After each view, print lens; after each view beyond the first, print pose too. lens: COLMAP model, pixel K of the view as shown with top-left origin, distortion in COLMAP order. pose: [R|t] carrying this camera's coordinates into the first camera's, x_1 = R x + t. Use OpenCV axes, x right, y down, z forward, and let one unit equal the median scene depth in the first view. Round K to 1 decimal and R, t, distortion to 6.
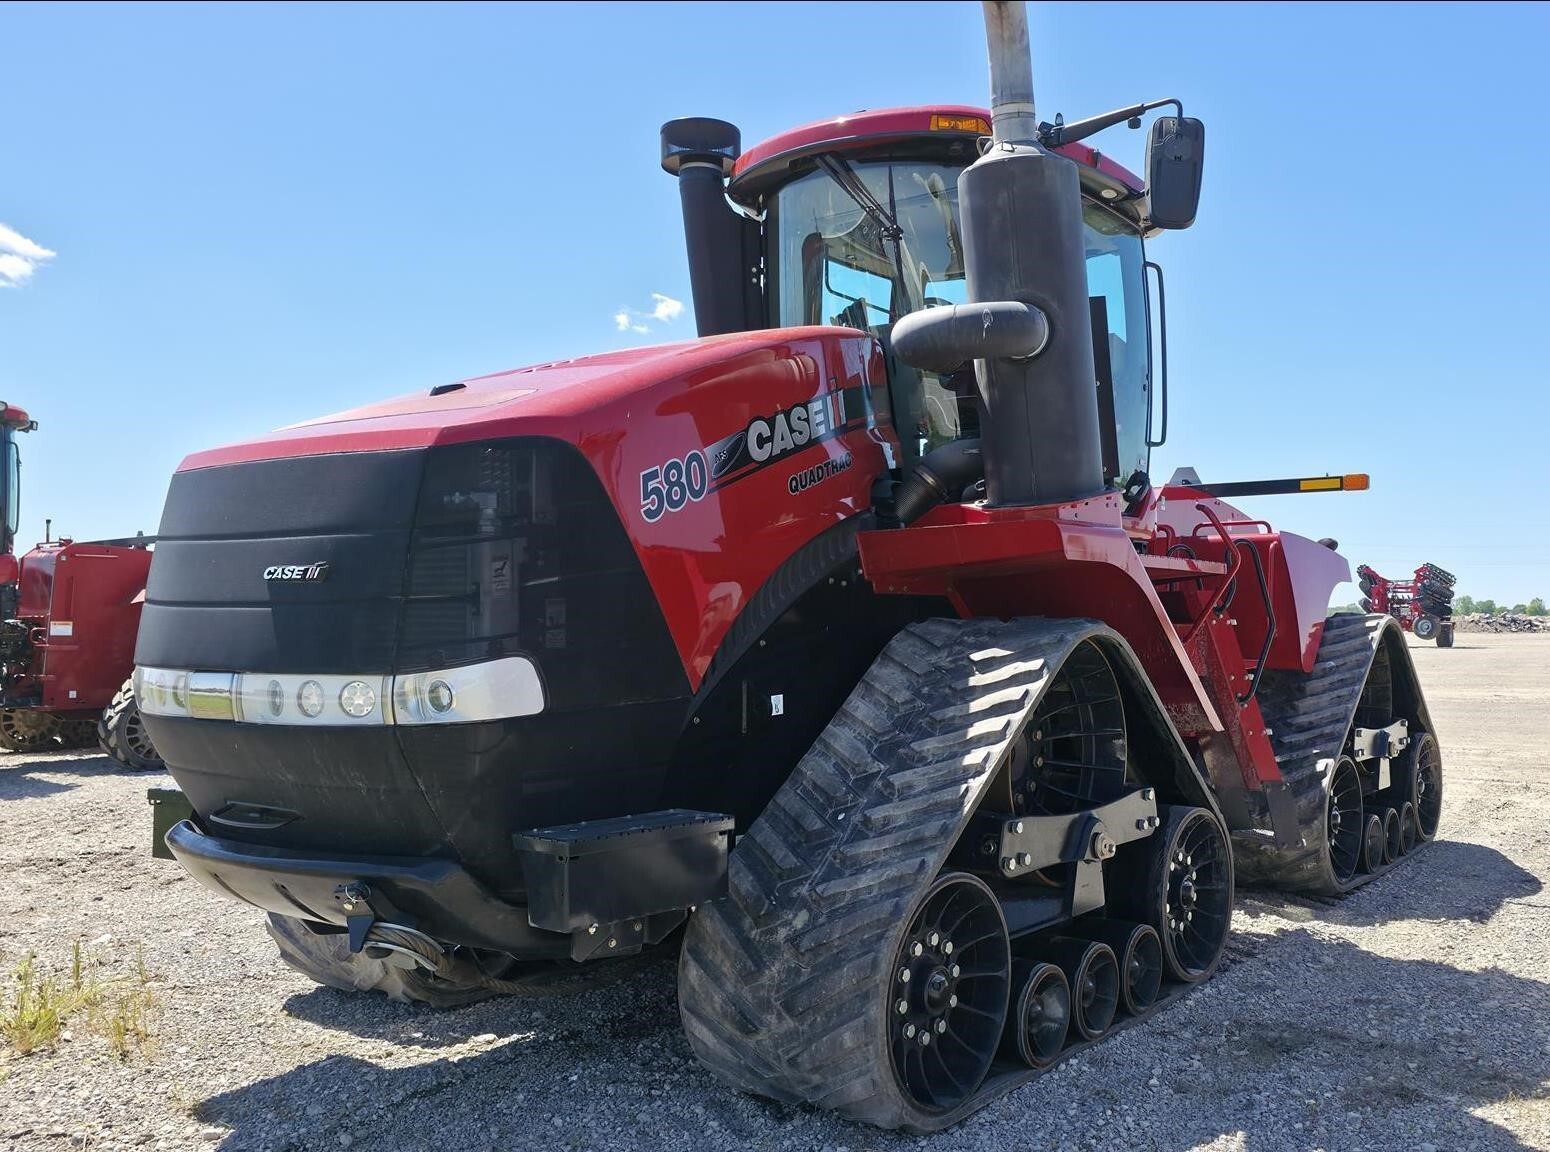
lens RADIAL K [[1345.7, 0, 911.8], [0, 1345.7, 573.2], [0, 0, 1]] dist [0.058718, -0.026902]
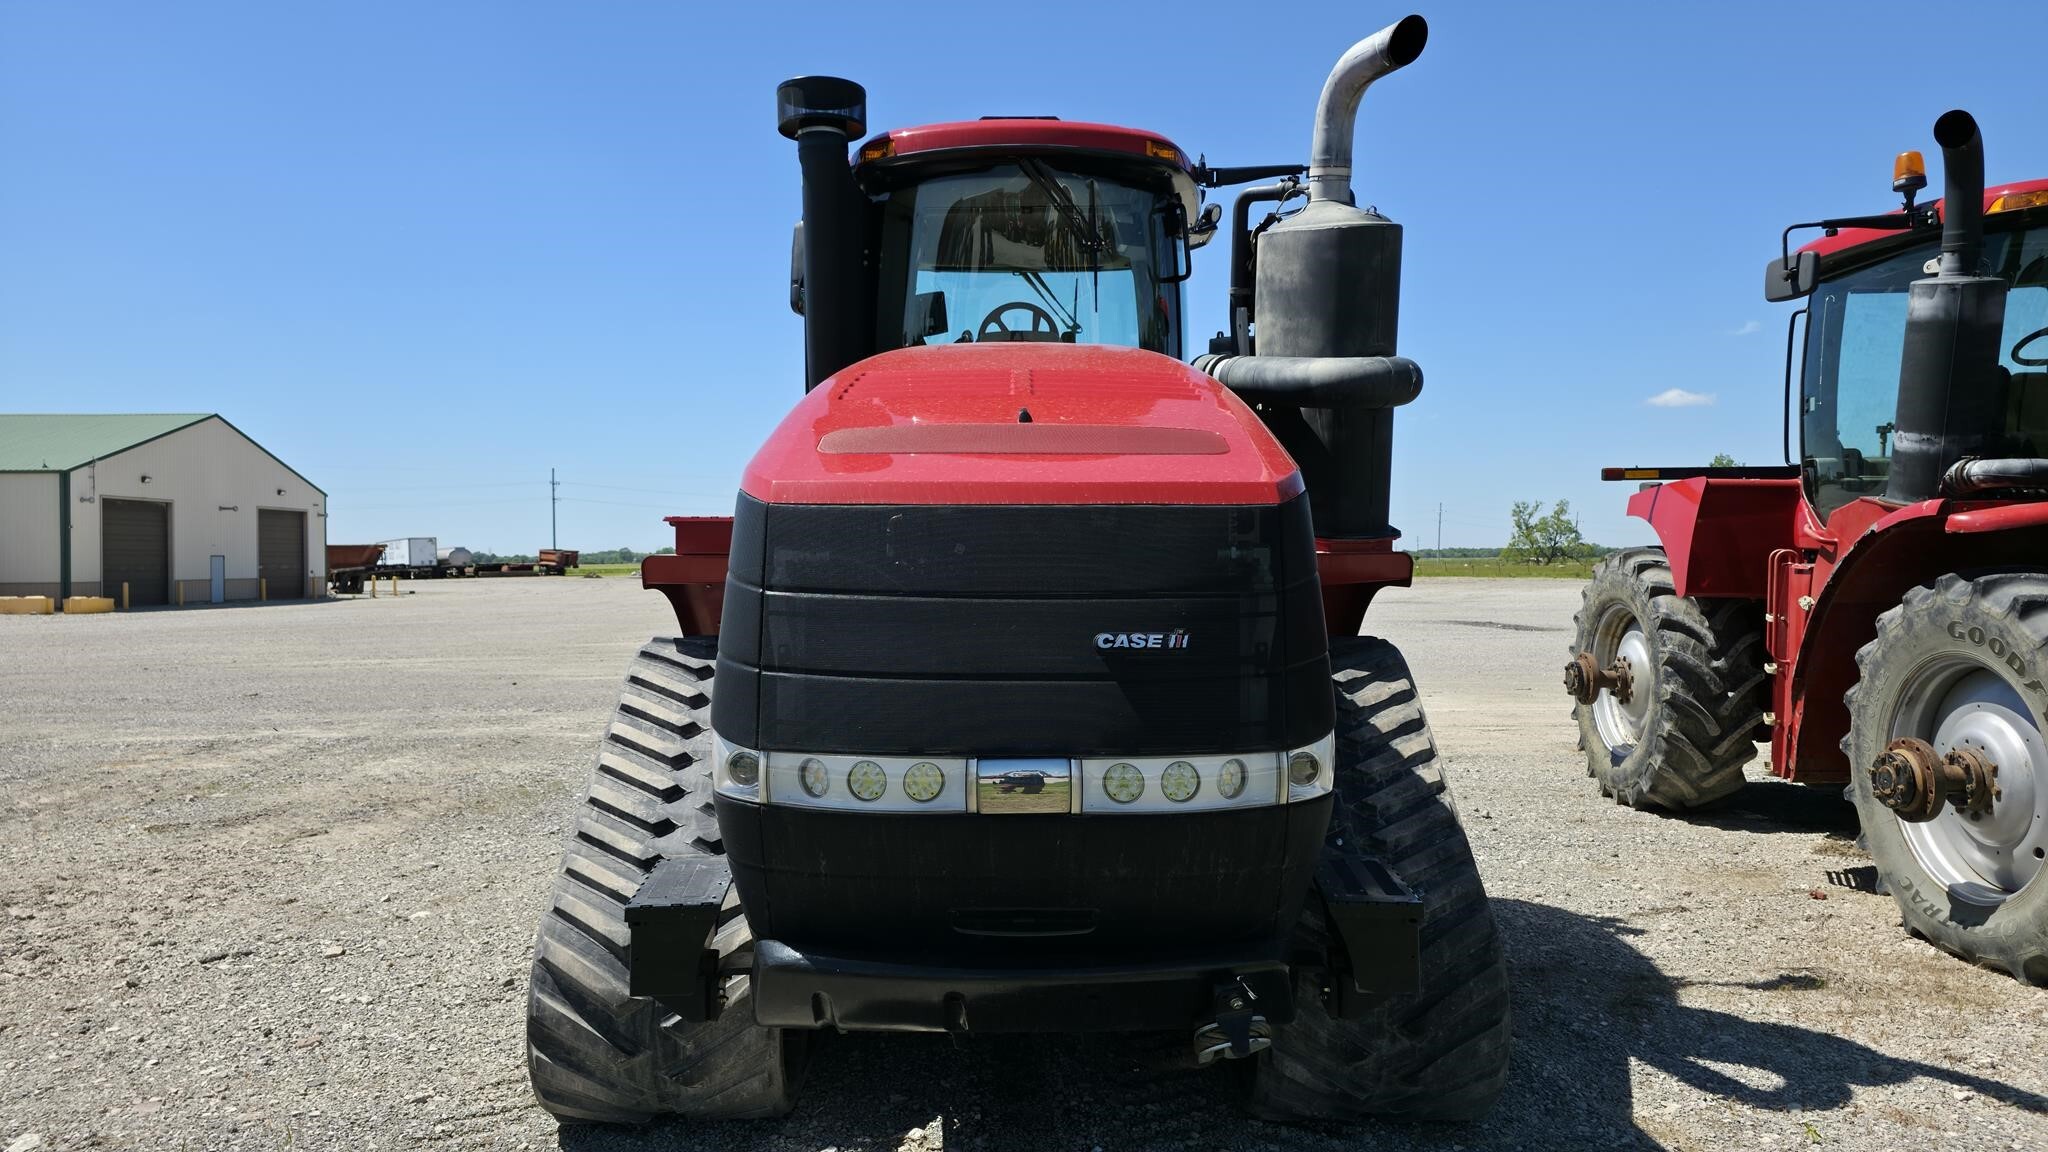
lens RADIAL K [[1352.6, 0, 998.0], [0, 1352.6, 545.6], [0, 0, 1]] dist [0.064650, -0.055297]
pose [[0.828240, 0.001304, 0.560371, -0.837314], [-0.012898, 0.999777, 0.016737, -0.062023], [-0.560225, -0.021089, 0.828072, 0.263444]]
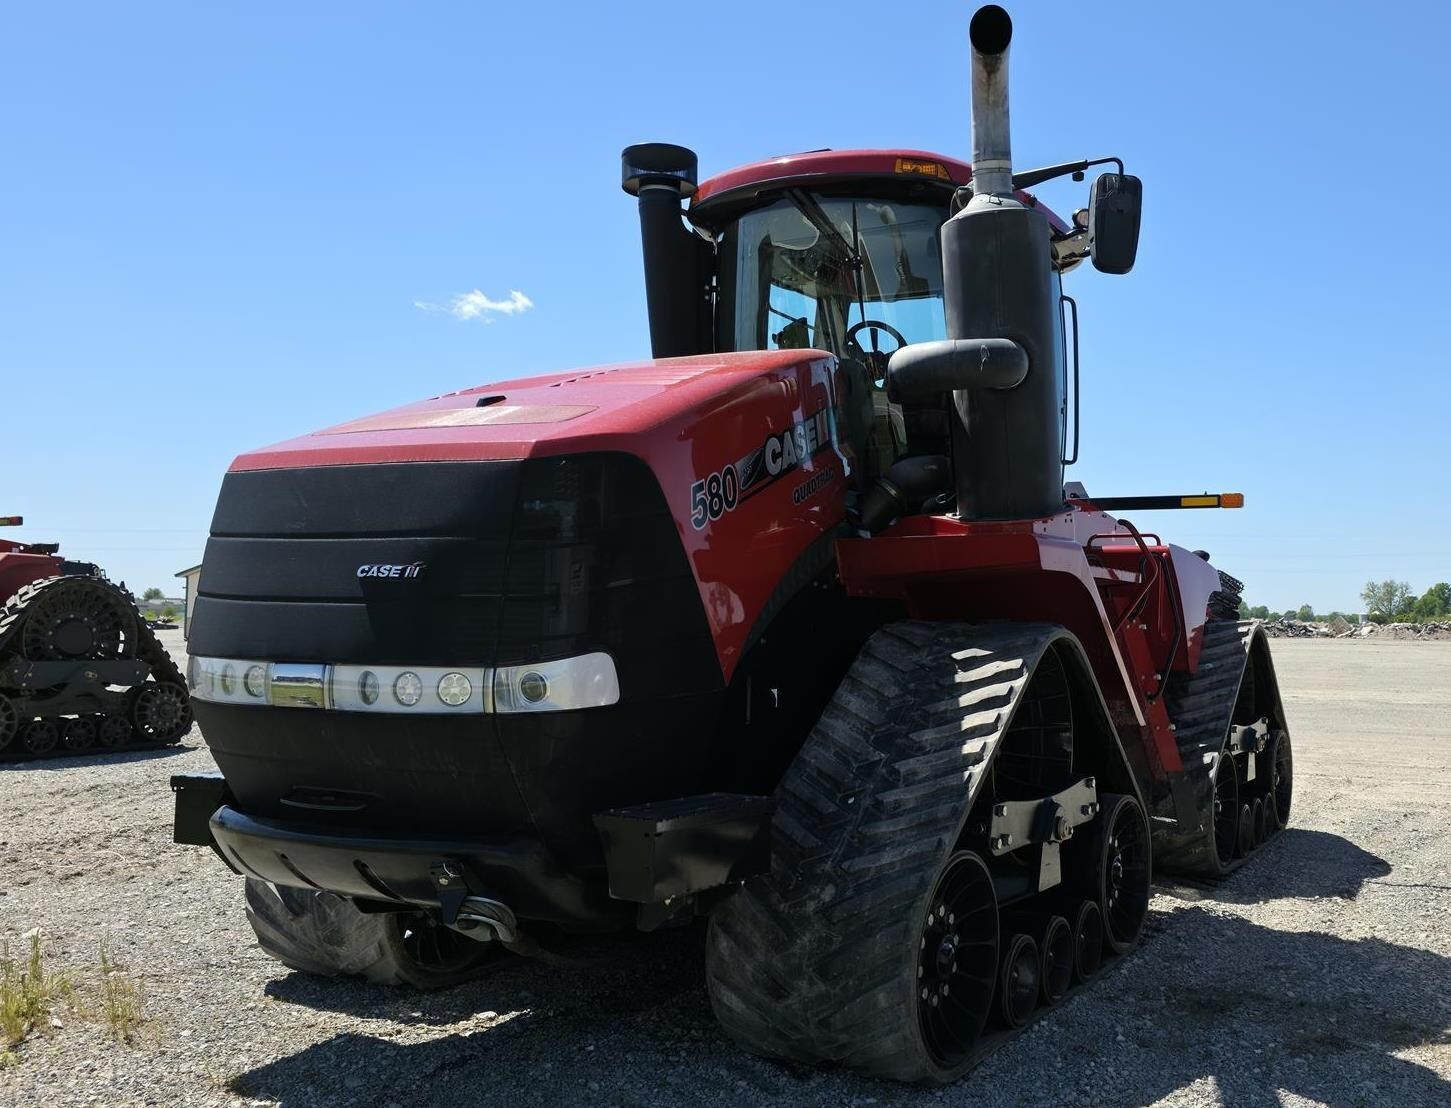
lens RADIAL K [[1347.9, 0, 875.5], [0, 1347.9, 540.9], [0, 0, 1]] dist [0.058954, -0.018740]
pose [[0.992079, 0.021491, 0.123762, -0.167506], [-0.018717, 0.999548, -0.023529, -0.005363], [-0.124212, 0.021026, 0.992033, -0.095730]]
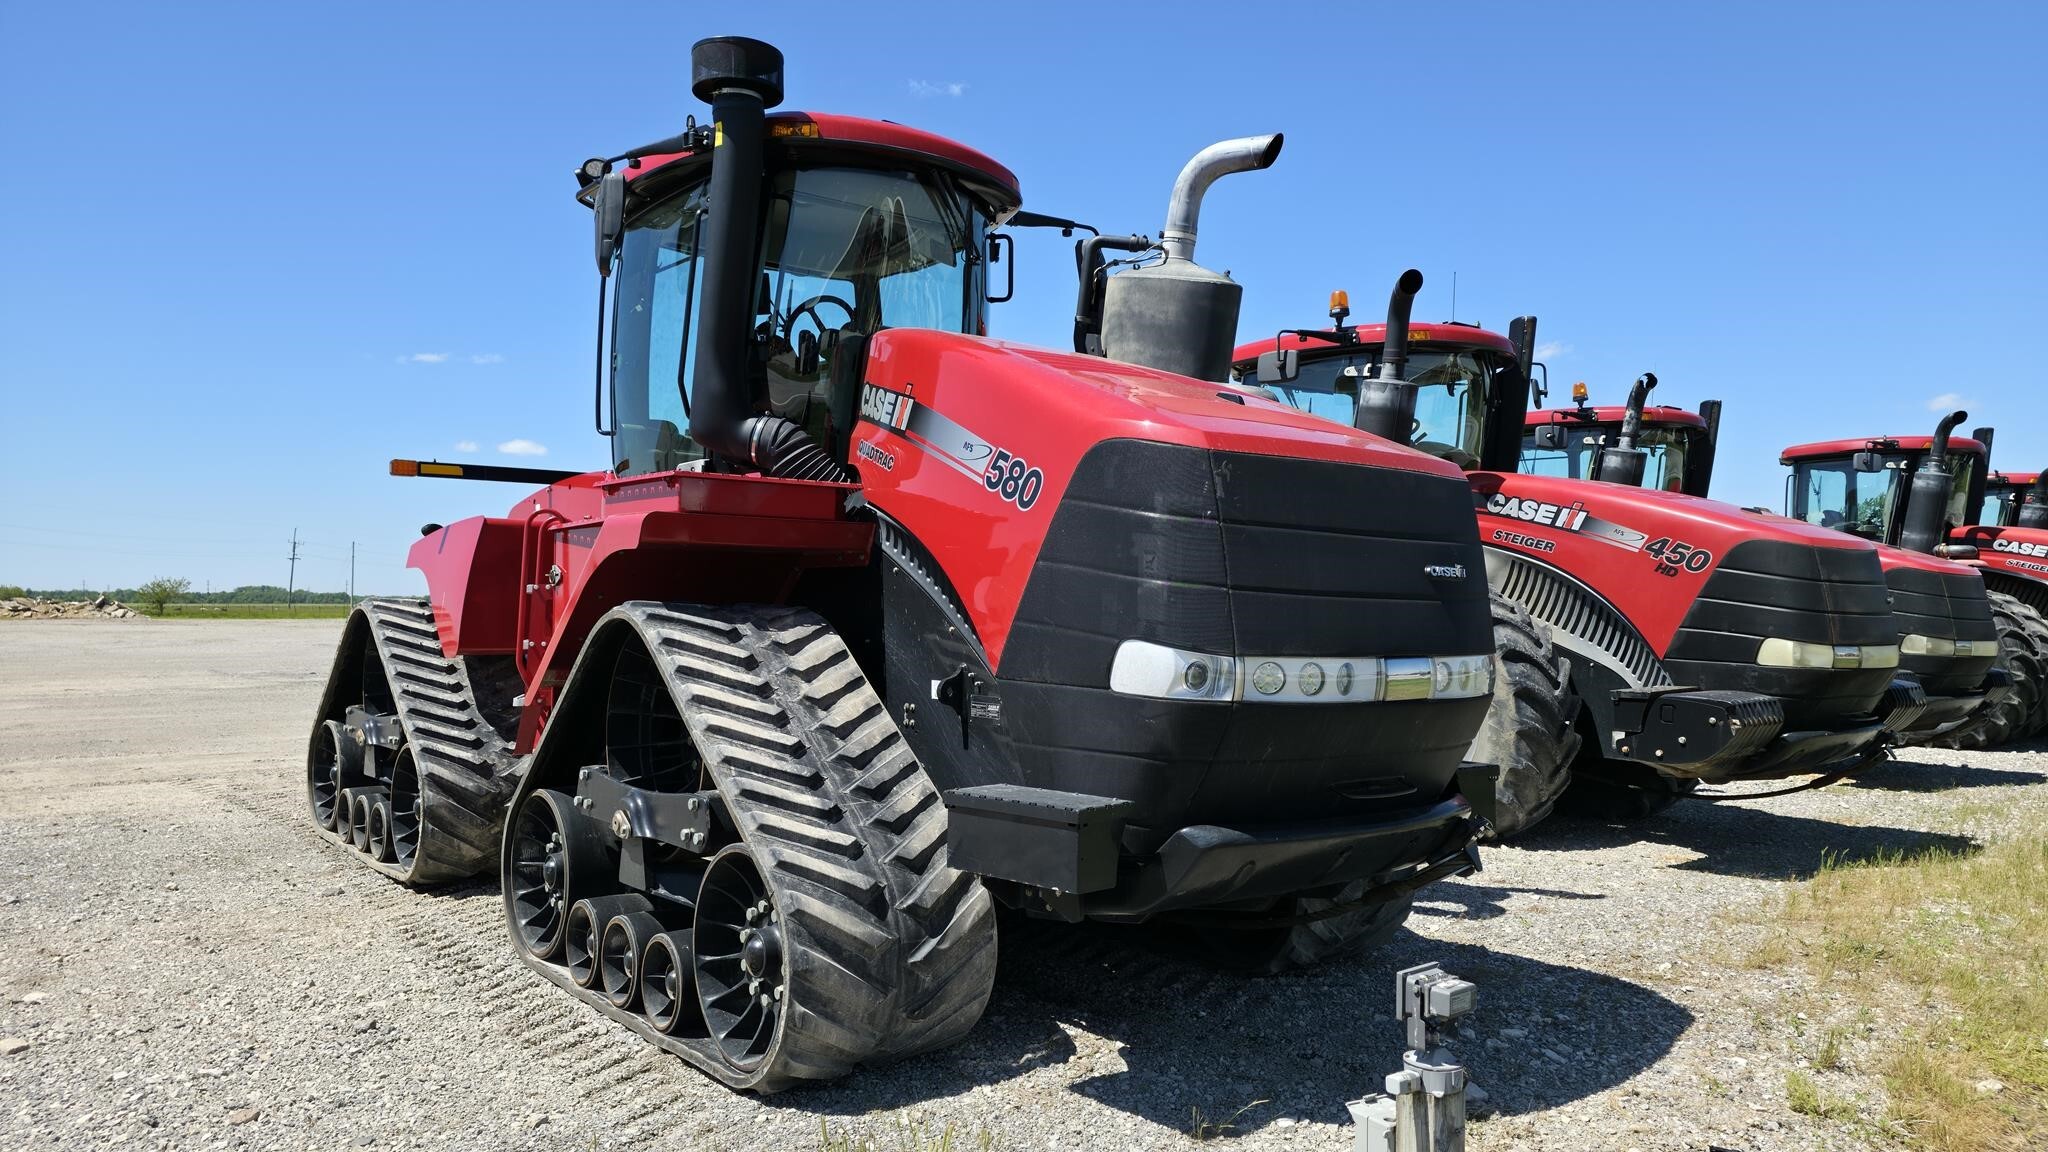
lens RADIAL K [[1352.6, 0, 1018.5], [0, 1352.6, 556.4], [0, 0, 1]] dist [0.064650, -0.055297]
pose [[0.299164, 0.038898, 0.953409, -1.397176], [-0.039308, 0.998823, -0.028417, 0.028541], [-0.953392, -0.028975, 0.300341, 0.815789]]
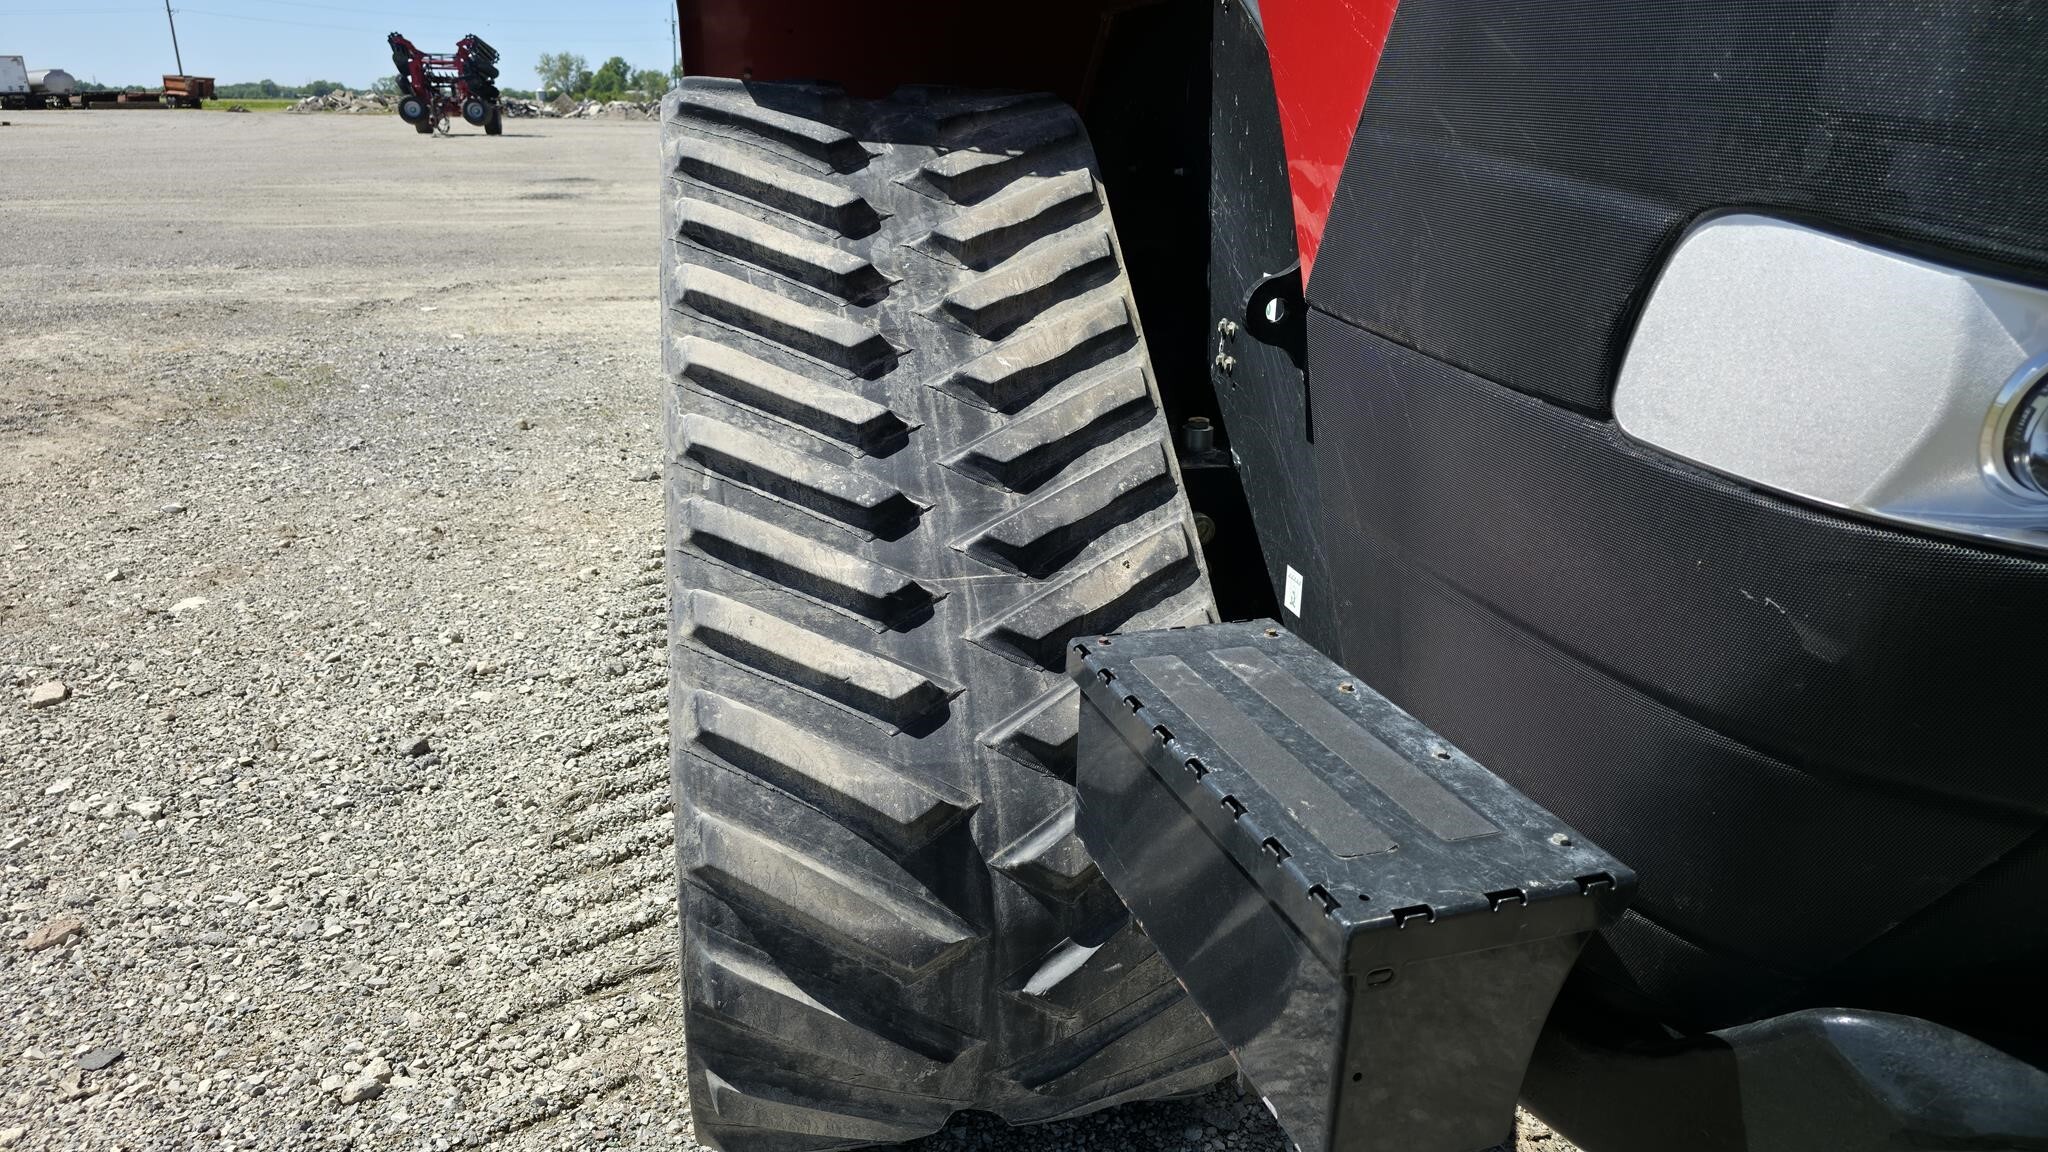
lens RADIAL K [[1352.6, 0, 1003.7], [0, 1352.6, 583.4], [0, 0, 1]] dist [0.064650, -0.055297]
pose [[0.701447, -0.227466, 0.675449, -0.742387], [-0.033172, 0.936257, 0.349746, 0.039638], [-0.711949, -0.267734, 0.649189, 0.944872]]
